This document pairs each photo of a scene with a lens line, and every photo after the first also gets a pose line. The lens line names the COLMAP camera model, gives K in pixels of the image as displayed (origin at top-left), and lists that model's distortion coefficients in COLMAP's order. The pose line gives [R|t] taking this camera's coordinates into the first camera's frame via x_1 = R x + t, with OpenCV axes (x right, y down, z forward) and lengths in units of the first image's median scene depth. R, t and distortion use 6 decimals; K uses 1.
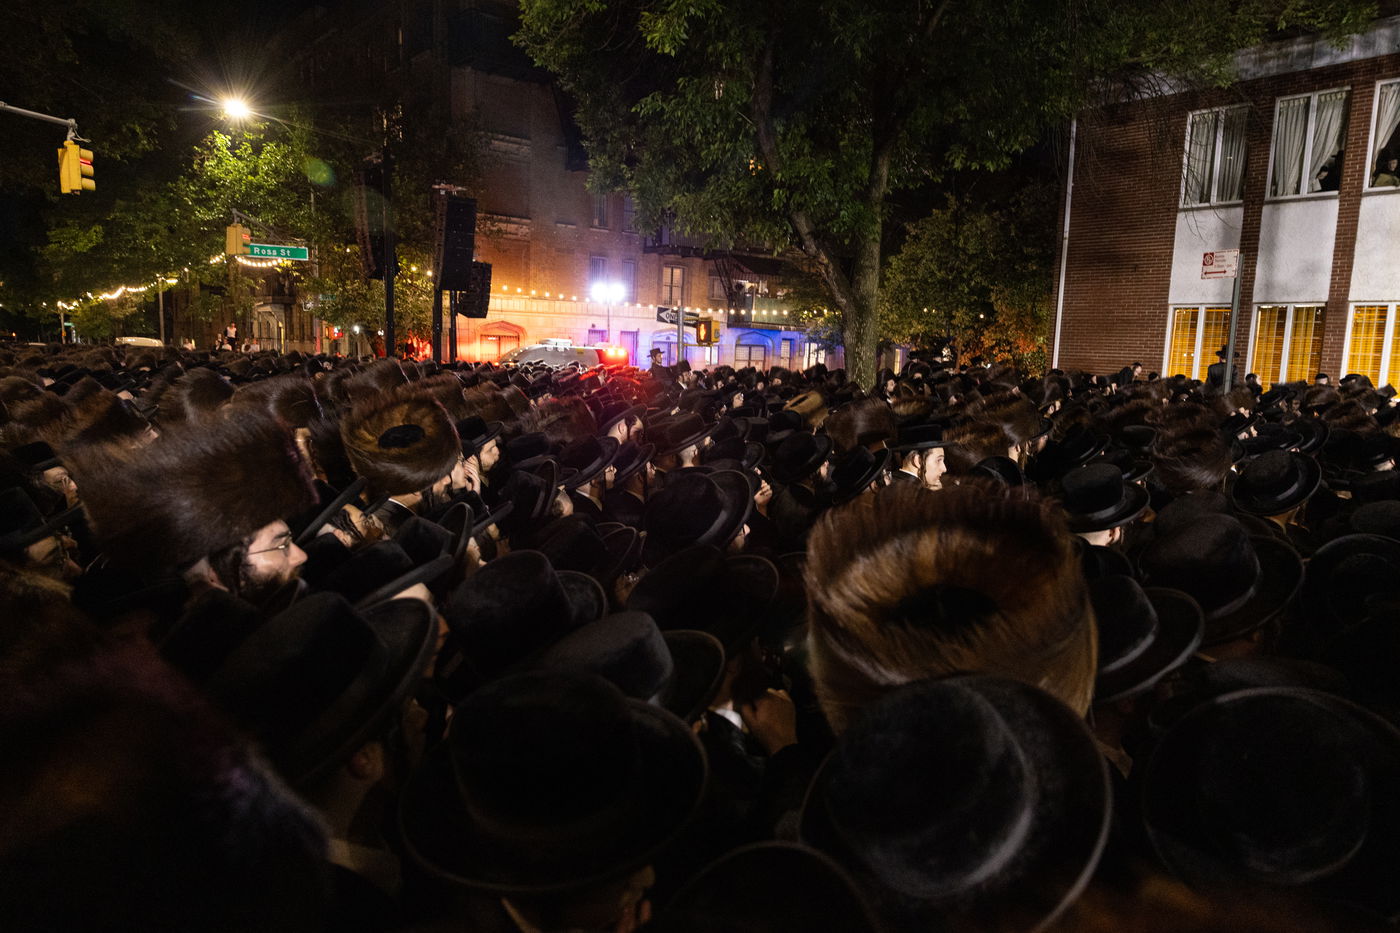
lens RADIAL K [[917.8, 0, 700.4], [0, 917.8, 462.8], [0, 0, 1]] dist [-0.004033, 0.002283]
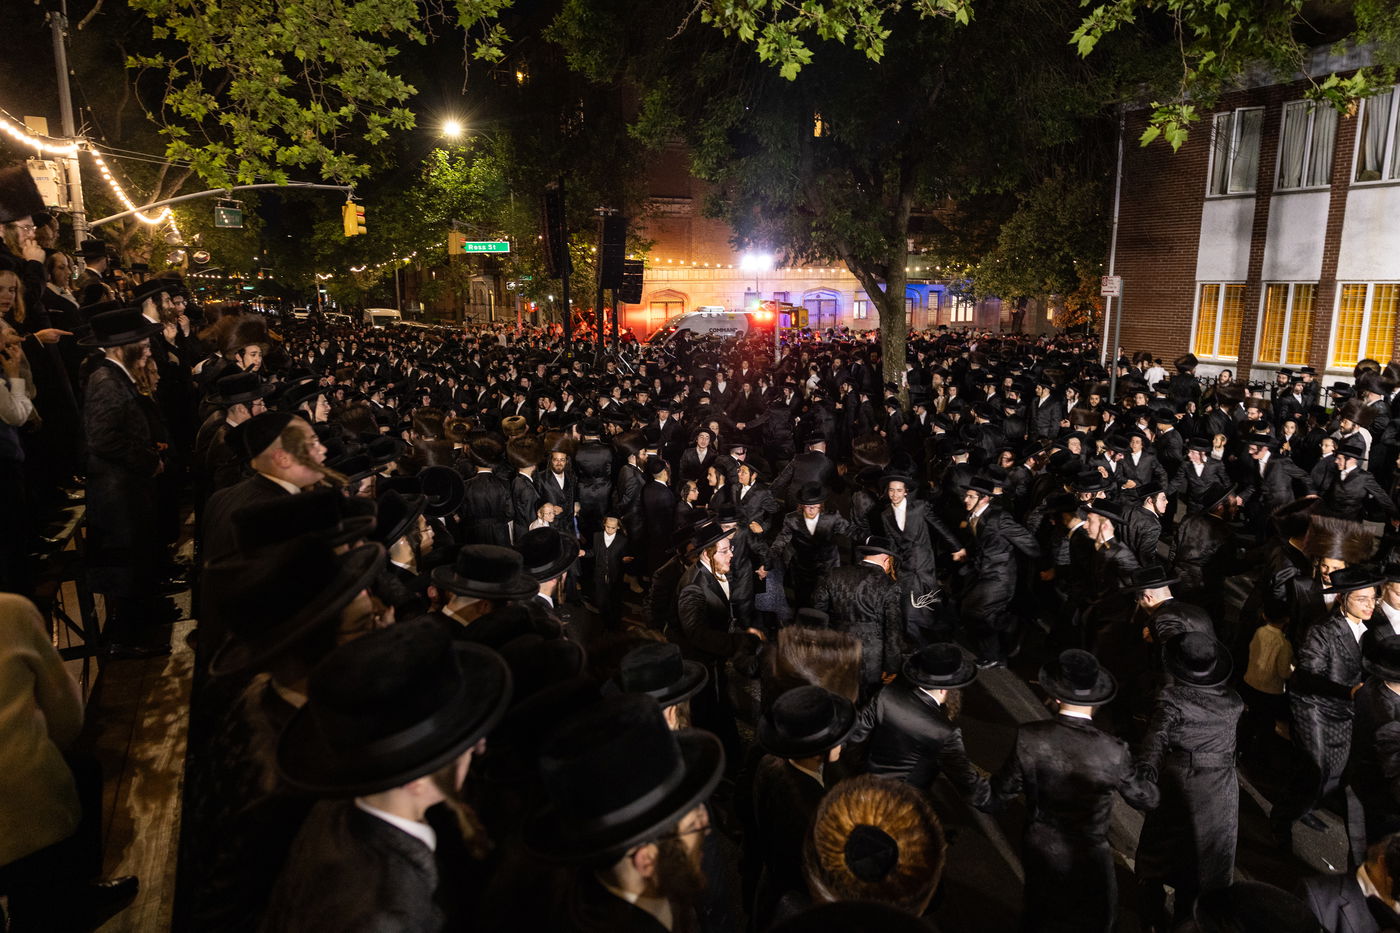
lens RADIAL K [[920.0, 0, 700.0], [0, 920.0, 466.5], [0, 0, 1]] dist [-0.013376, 0.005341]
pose [[0.977698, 0.003832, -0.209981, 0.083565], [0.011201, 0.997459, 0.070356, -0.015843], [0.209717, -0.071139, 0.975171, -0.172824]]
